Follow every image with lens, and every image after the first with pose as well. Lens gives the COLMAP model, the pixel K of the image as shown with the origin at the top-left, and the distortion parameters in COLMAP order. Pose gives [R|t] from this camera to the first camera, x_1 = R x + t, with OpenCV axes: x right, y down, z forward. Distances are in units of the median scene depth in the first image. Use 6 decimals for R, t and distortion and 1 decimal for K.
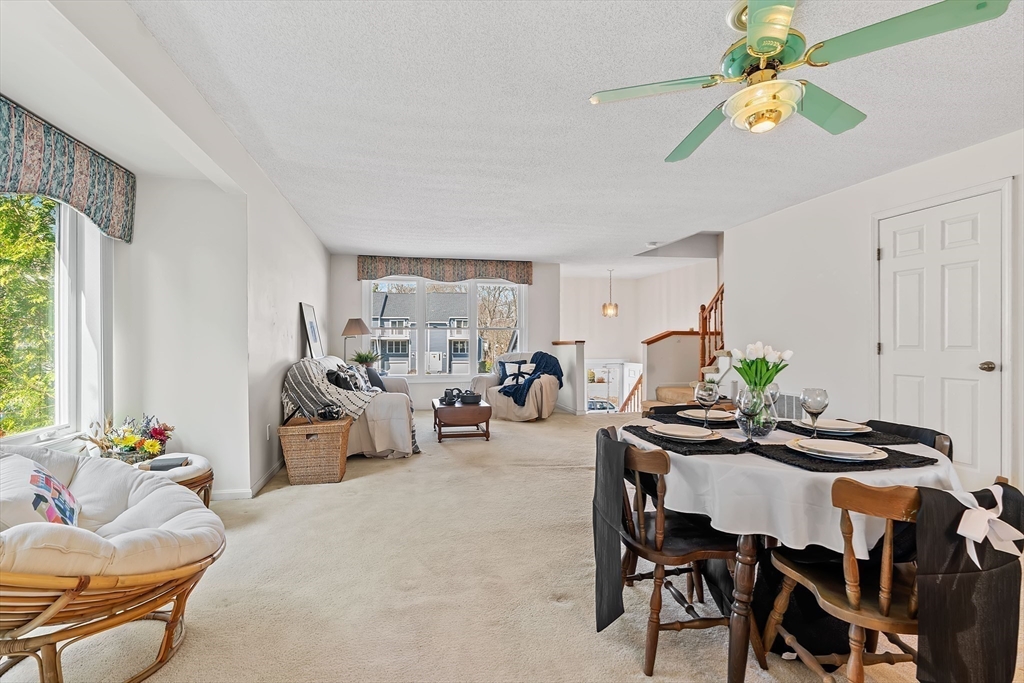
lens RADIAL K [[470.9, 0, 512.0], [0, 470.9, 341.5], [0, 0, 1]] dist [-0.003418, -0.000171]
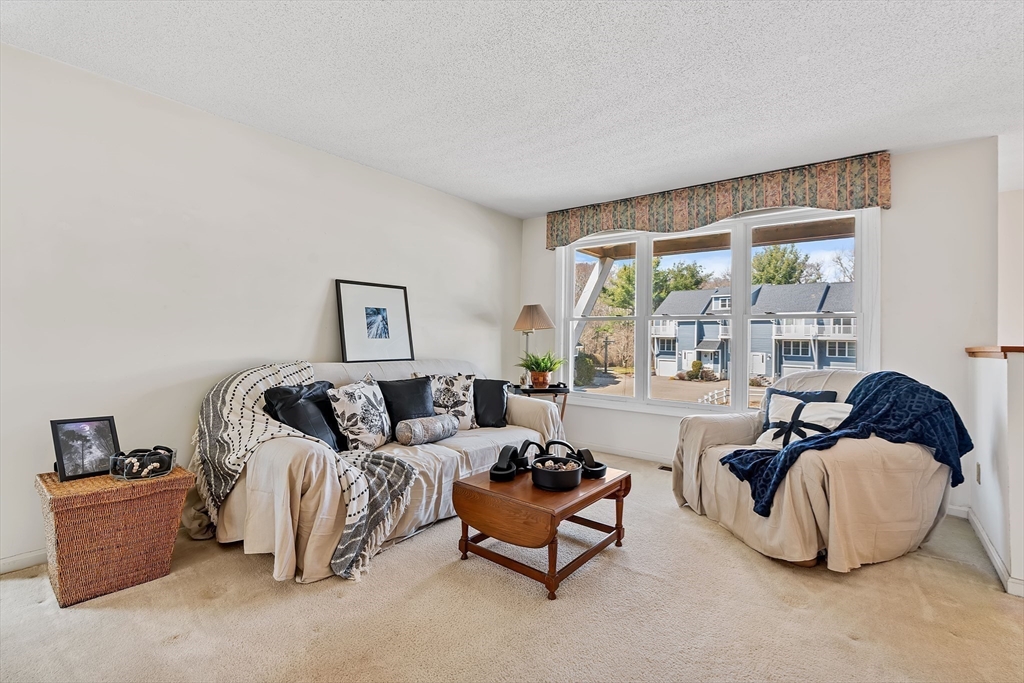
lens RADIAL K [[474.6, 0, 480.4], [0, 474.6, 330.2], [0, 0, 1]] dist [0.000136, 0.000146]
pose [[0.618091, 0.000918, -0.786106, 0.180663], [-0.016956, 0.999782, -0.012165, -0.003076], [0.785924, 0.020848, 0.617972, 0.577965]]
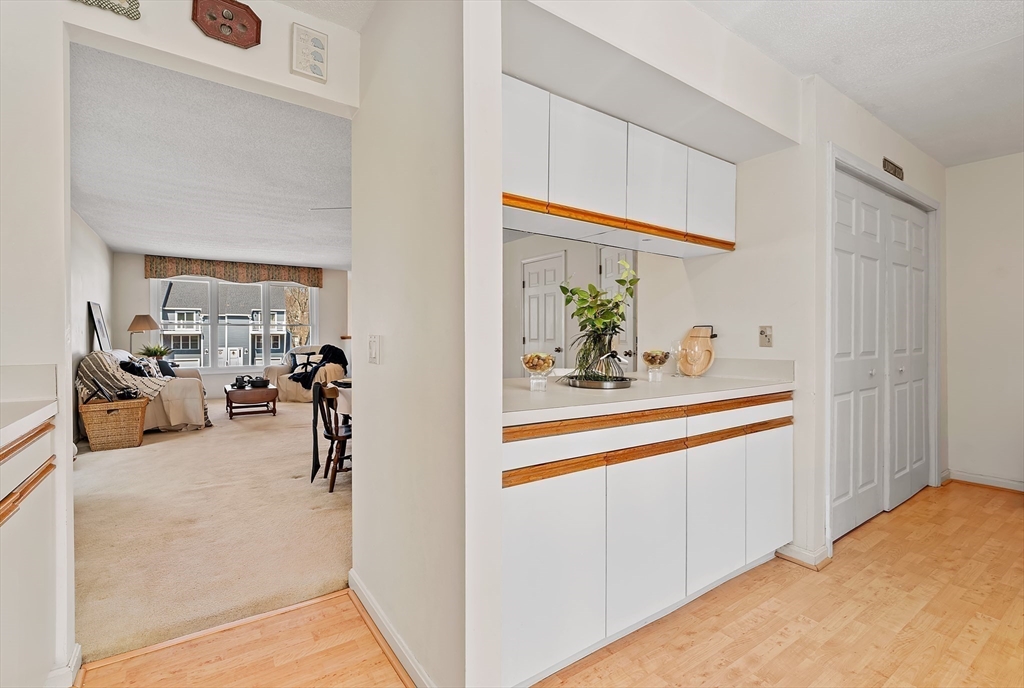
lens RADIAL K [[468.3, 0, 502.5], [0, 468.3, 338.4], [0, 0, 1]] dist [-0.003136, -0.000669]
pose [[0.937043, -0.002097, 0.349209, 0.068157], [0.000235, 0.999986, 0.005375, -0.000867], [-0.349215, -0.004954, 0.937029, -0.310710]]
